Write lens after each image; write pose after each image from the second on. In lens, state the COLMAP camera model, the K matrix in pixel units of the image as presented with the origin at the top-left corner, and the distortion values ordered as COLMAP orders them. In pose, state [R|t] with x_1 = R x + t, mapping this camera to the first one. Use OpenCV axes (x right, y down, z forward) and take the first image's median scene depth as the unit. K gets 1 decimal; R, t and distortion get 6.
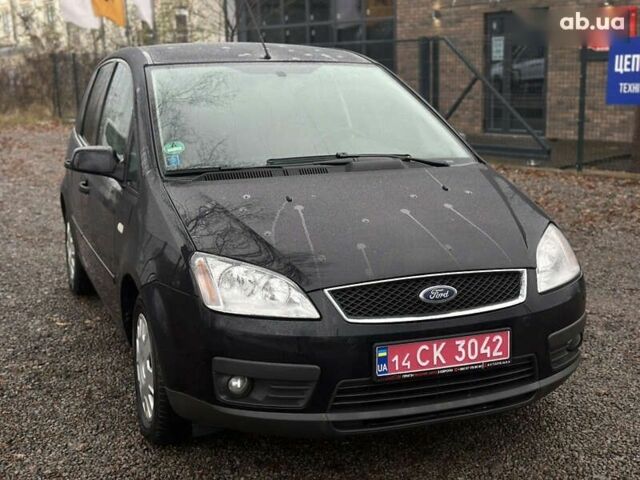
lens RADIAL K [[887.0, 0, 324.2], [0, 887.0, 240.0], [0, 0, 1]] dist [0.208107, -0.427080]
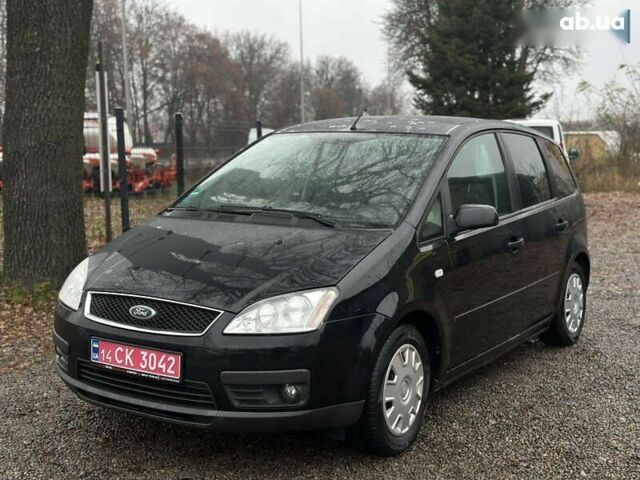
lens RADIAL K [[886.3, 0, 320.0], [0, 886.3, 240.0], [0, 0, 1]] dist [0.196249, -0.336649]
pose [[0.587714, 0.113326, -0.801093, 1.271751], [-0.170512, 0.985252, 0.014283, -0.101167], [0.790897, 0.128202, 0.598370, 0.416716]]
